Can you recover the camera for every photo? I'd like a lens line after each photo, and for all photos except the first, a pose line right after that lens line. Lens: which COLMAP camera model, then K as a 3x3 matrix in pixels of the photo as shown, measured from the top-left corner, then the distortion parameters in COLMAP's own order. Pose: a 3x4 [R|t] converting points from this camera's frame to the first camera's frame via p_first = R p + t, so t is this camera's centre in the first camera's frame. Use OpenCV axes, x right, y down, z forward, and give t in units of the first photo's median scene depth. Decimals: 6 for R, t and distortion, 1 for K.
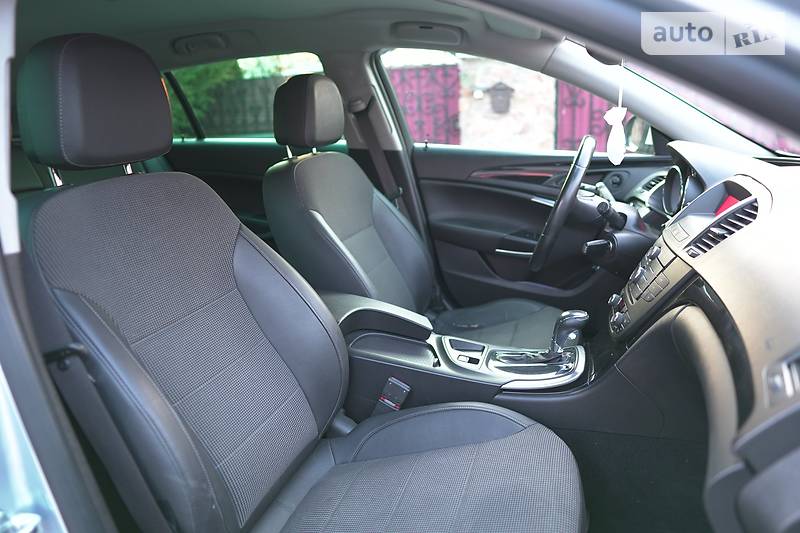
lens RADIAL K [[558.3, 0, 403.9], [0, 558.3, 262.6], [0, 0, 1]] dist [-0.090428, 0.046281]
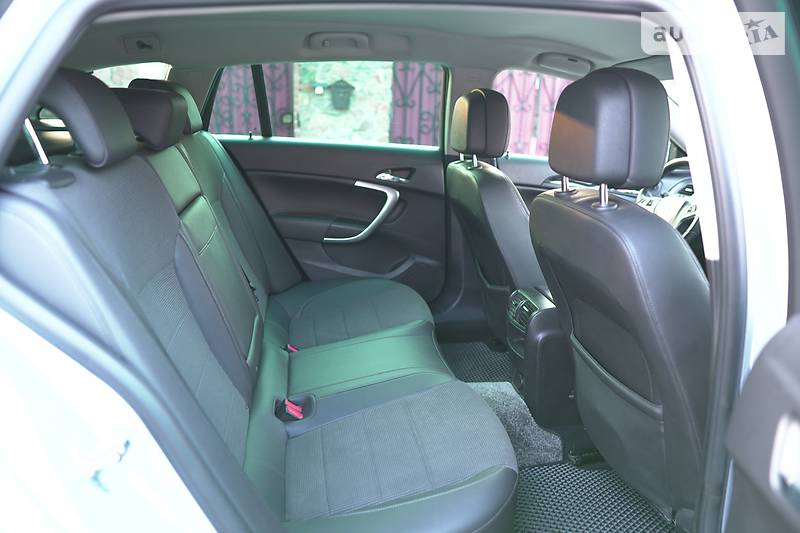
lens RADIAL K [[558.3, 0, 401.4], [0, 558.3, 266.5], [0, 0, 1]] dist [-0.090428, 0.046281]
pose [[0.881791, -0.071320, 0.466216, -0.231258], [0.059967, 0.997432, 0.039162, -0.011613], [-0.467812, -0.006575, 0.883803, 0.028784]]
